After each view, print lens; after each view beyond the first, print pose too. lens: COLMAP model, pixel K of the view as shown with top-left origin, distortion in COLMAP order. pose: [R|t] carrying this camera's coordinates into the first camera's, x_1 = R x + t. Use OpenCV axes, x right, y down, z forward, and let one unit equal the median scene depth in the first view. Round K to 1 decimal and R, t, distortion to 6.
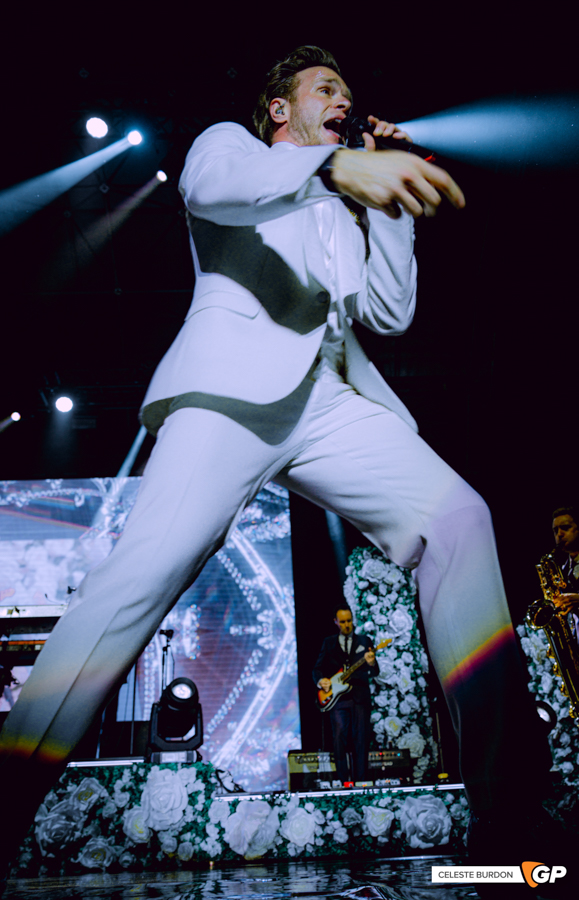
lens RADIAL K [[716.8, 0, 292.2], [0, 716.8, 452.3], [0, 0, 1]] dist [-0.059293, 0.049568]
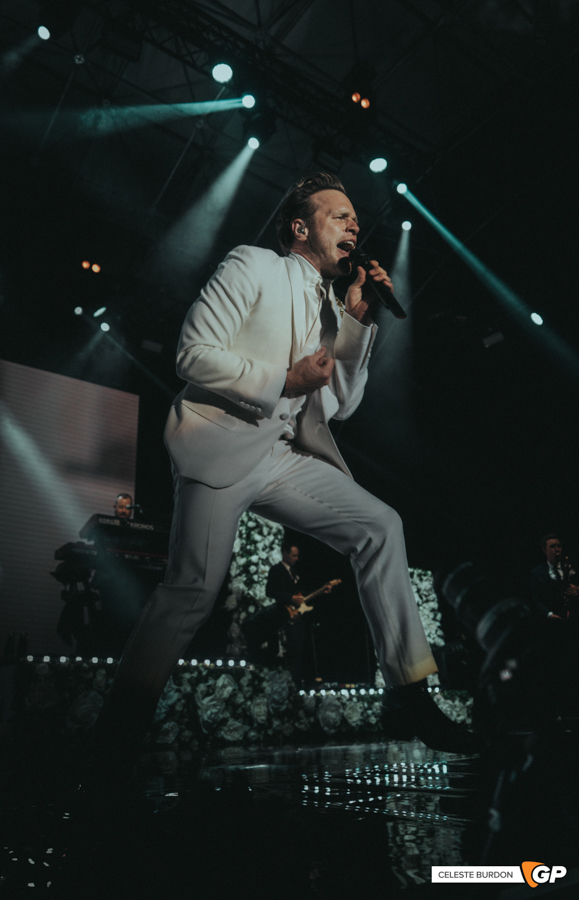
lens RADIAL K [[716.8, 0, 292.2], [0, 716.8, 452.3], [0, 0, 1]] dist [-0.059293, 0.049568]
pose [[0.801021, 0.222389, 0.555795, -0.572697], [-0.293714, 0.955006, 0.041182, -0.001094], [-0.521629, -0.196232, 0.830299, -0.018837]]
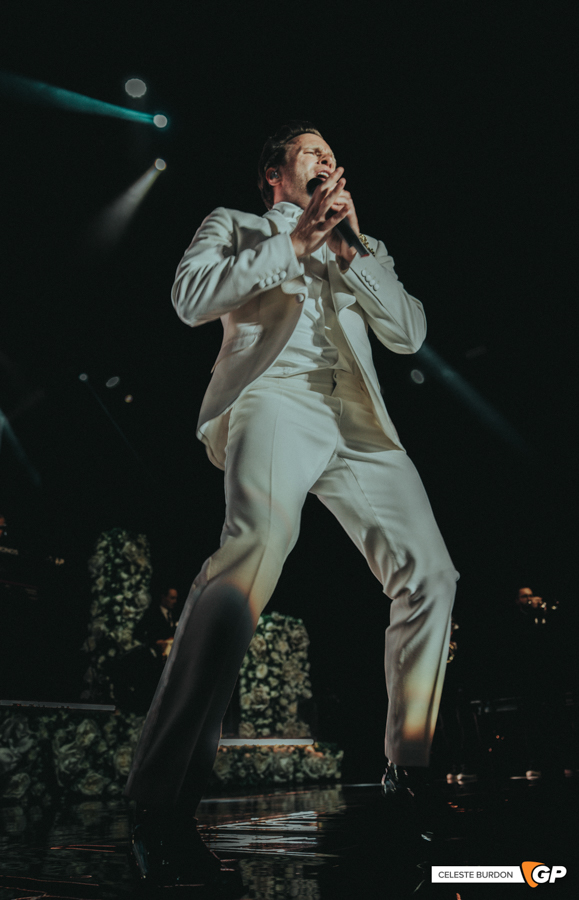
lens RADIAL K [[716.8, 0, 292.2], [0, 716.8, 452.3], [0, 0, 1]] dist [-0.059293, 0.049568]
pose [[0.661015, 0.323142, 0.677229, -0.569184], [-0.360511, 0.928299, -0.091062, 0.029656], [-0.658097, -0.183956, 0.730116, 0.022578]]
